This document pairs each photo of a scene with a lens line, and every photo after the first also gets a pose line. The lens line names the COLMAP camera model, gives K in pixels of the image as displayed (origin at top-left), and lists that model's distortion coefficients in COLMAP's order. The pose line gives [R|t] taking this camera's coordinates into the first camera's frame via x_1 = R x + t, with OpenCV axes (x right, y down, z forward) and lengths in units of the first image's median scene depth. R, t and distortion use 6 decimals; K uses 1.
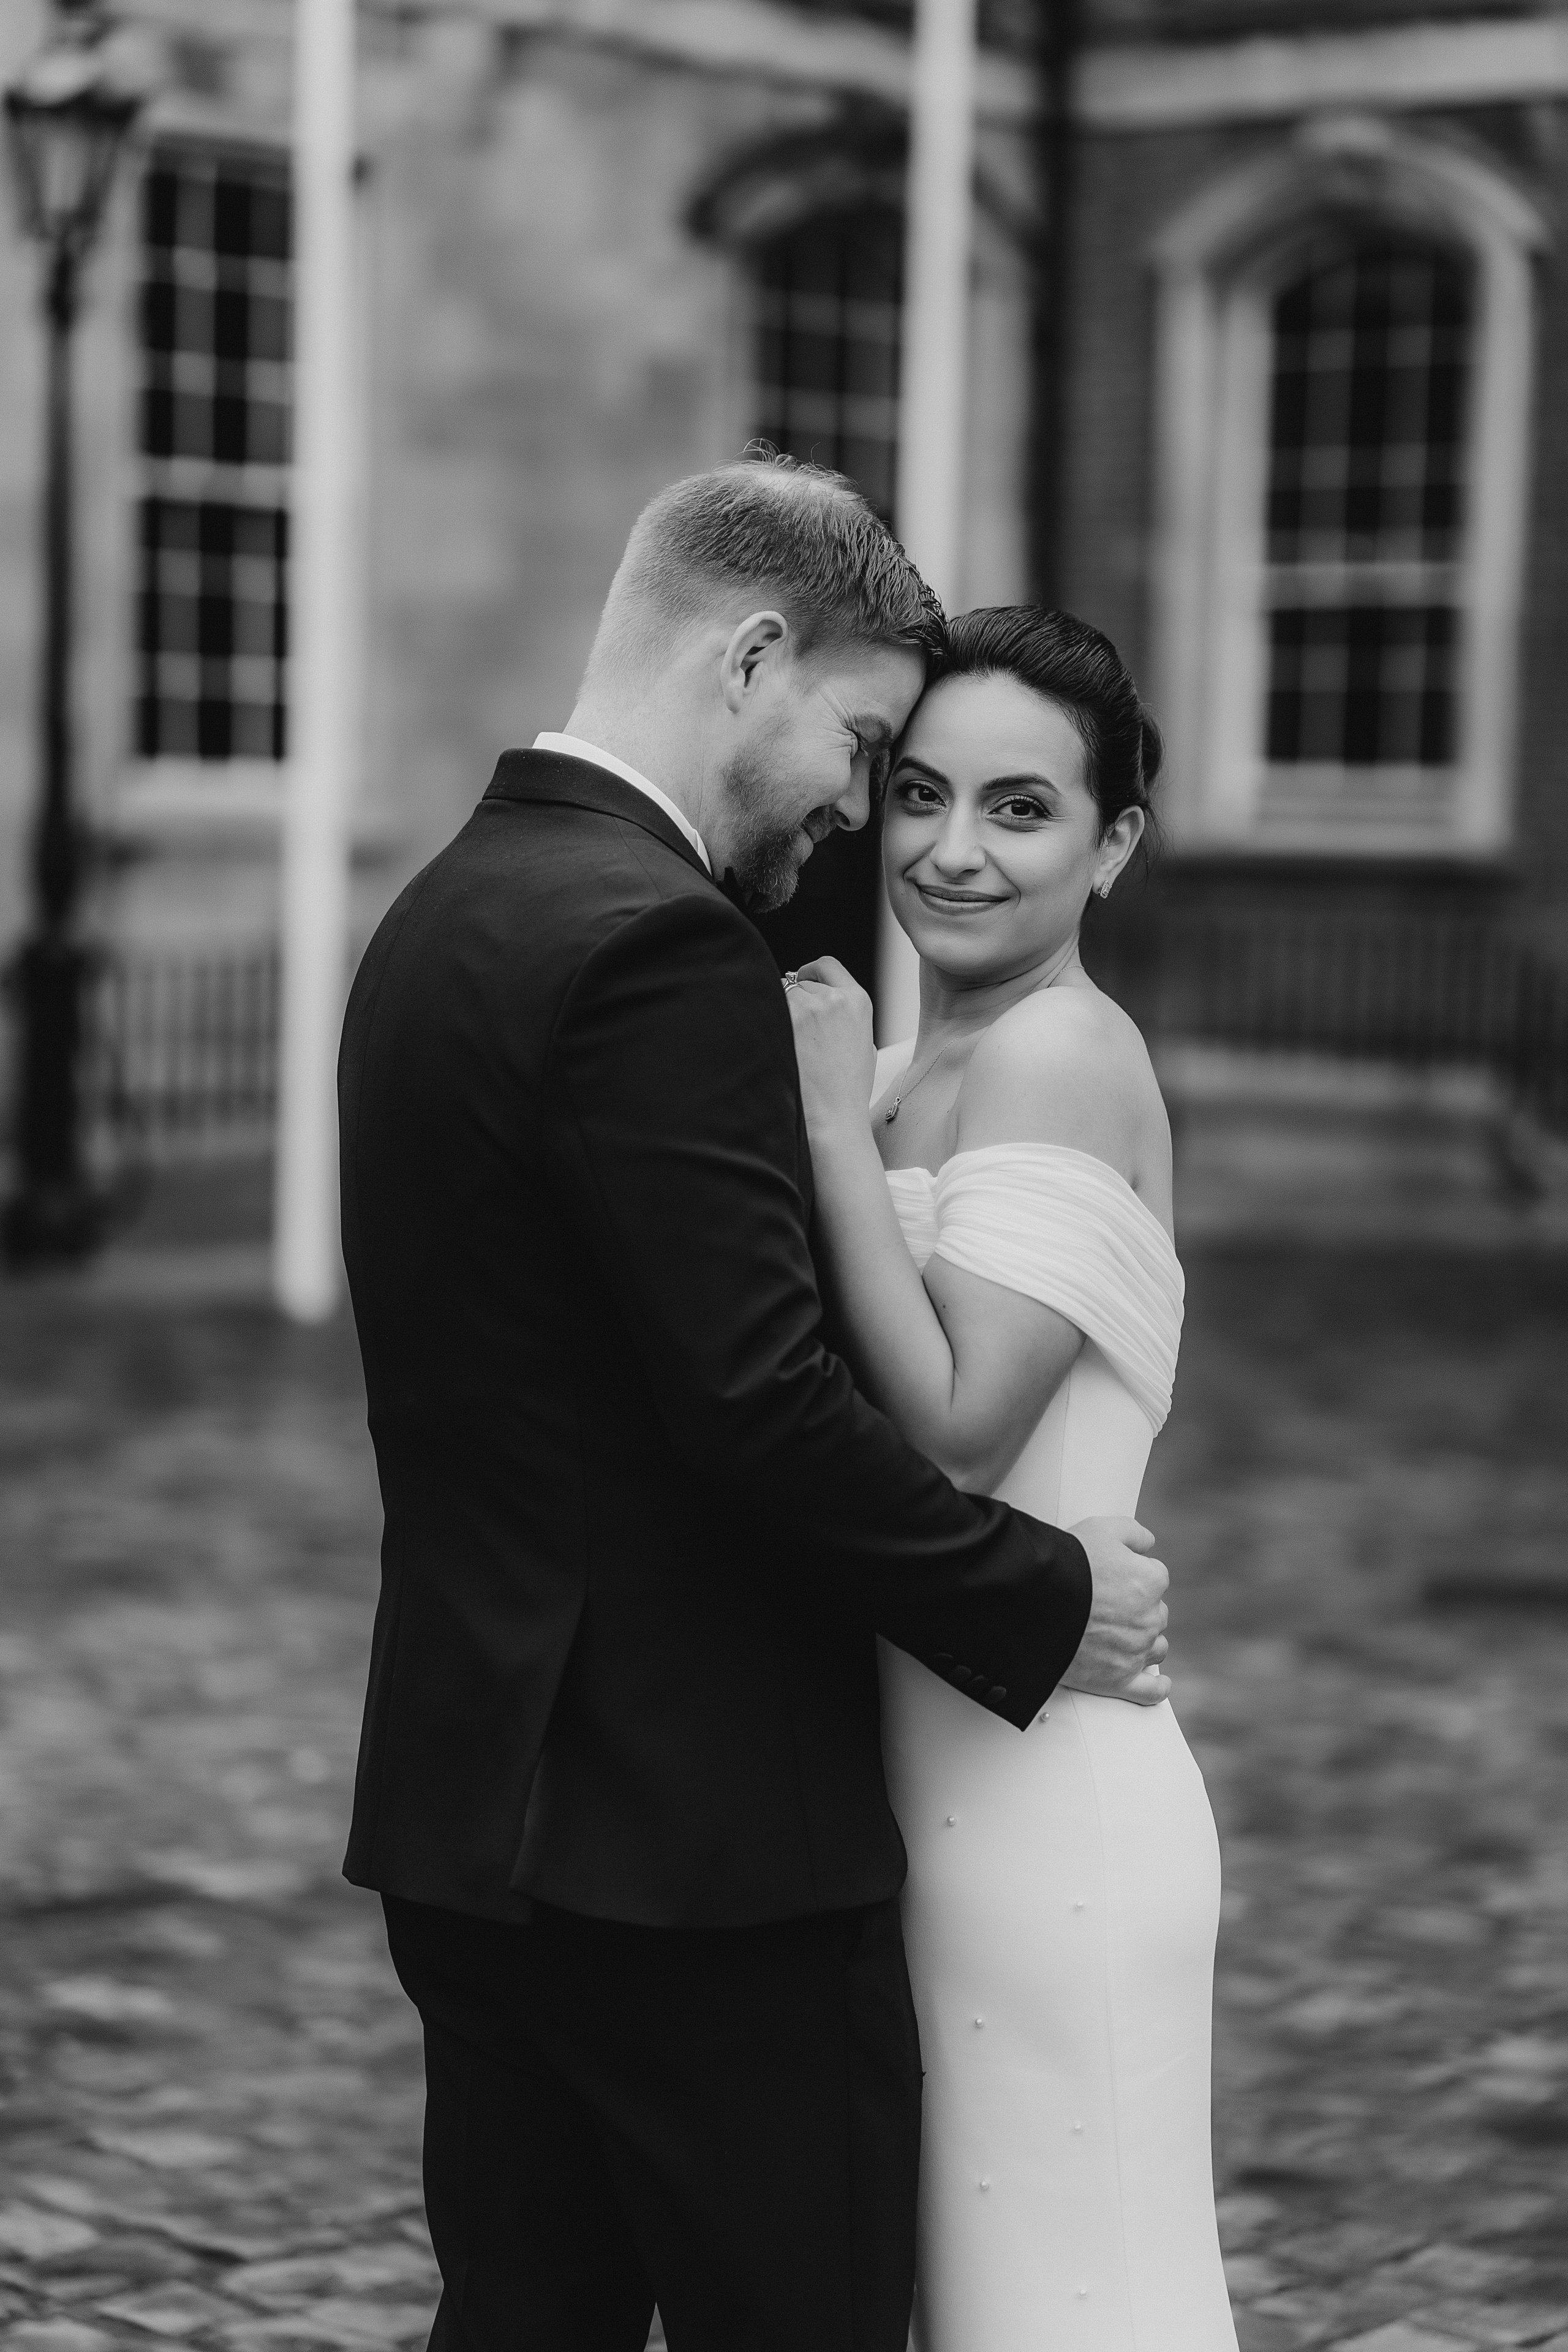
lens RADIAL K [[6405.5, 0, 787.1], [0, 6405.5, 1151.8], [0, 0, 1]] dist [1.325135, -19.870774]
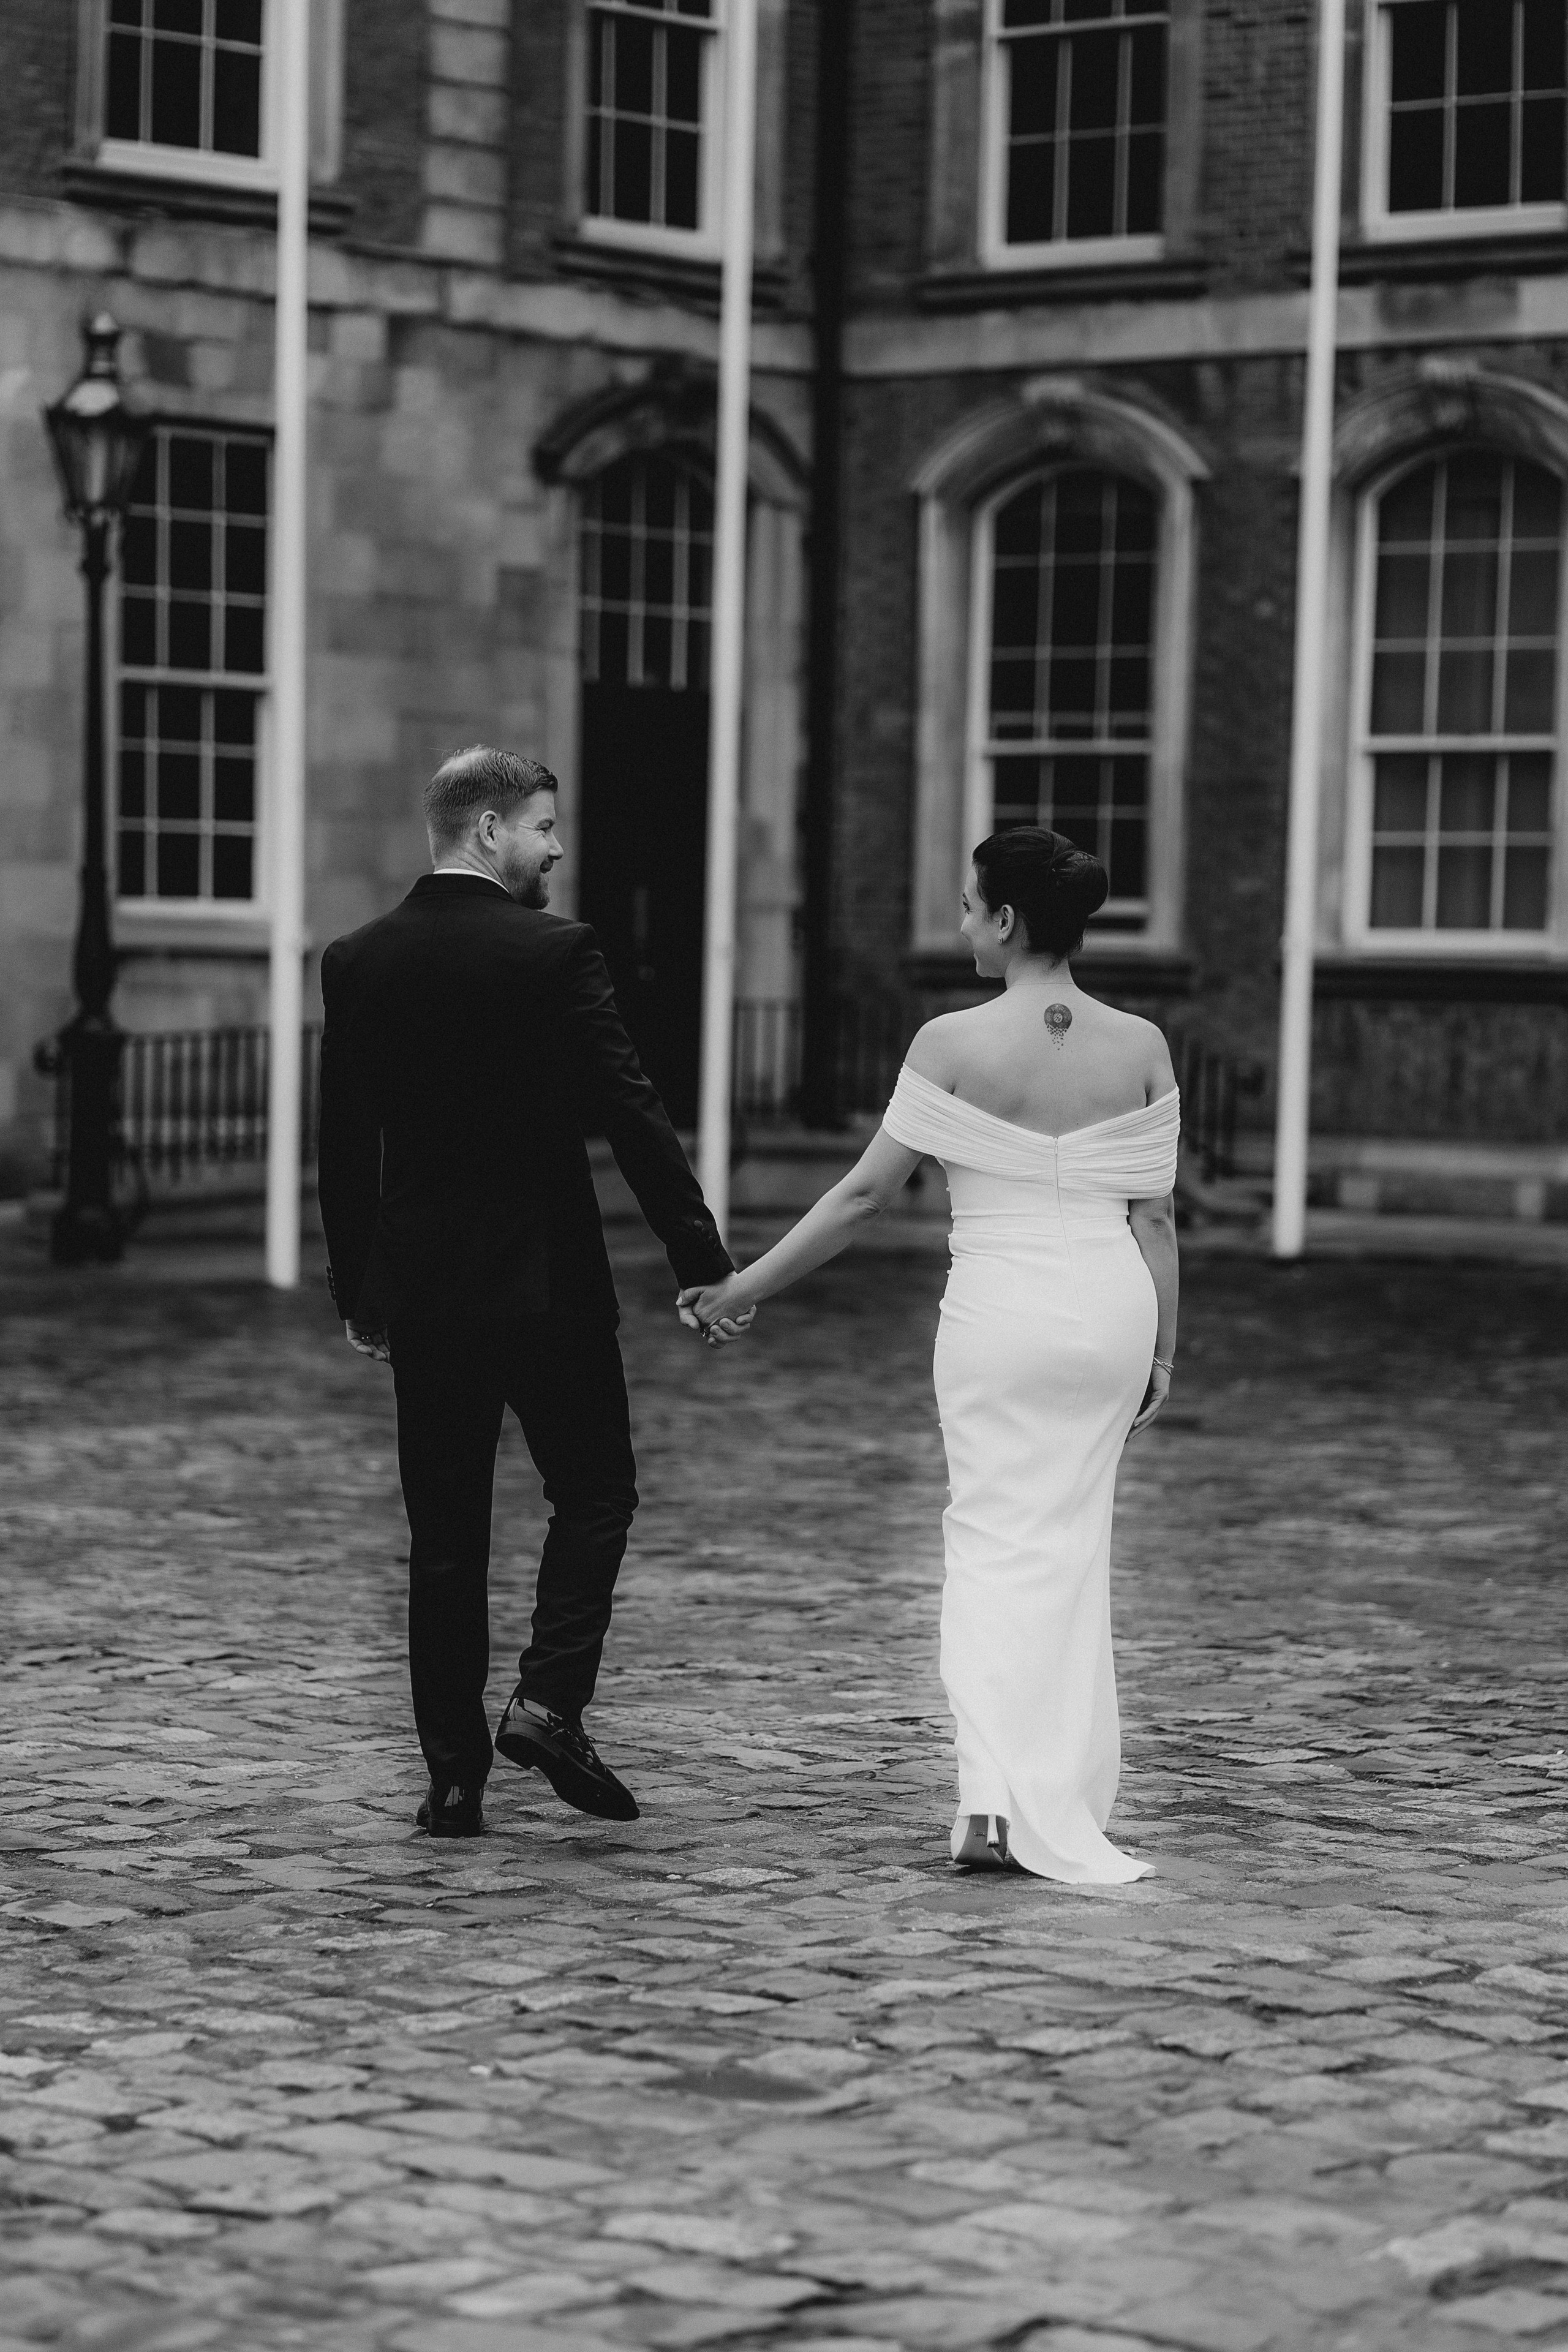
lens RADIAL K [[6103.8, 0, 772.2], [0, 6103.8, 1237.3], [0, 0, 1]] dist [1.084314, -13.305124]
pose [[0.999620, -0.007906, 0.026413, -0.002676], [0.007960, 0.999966, -0.001927, 0.011492], [-0.026397, 0.002137, 0.999649, -0.218107]]
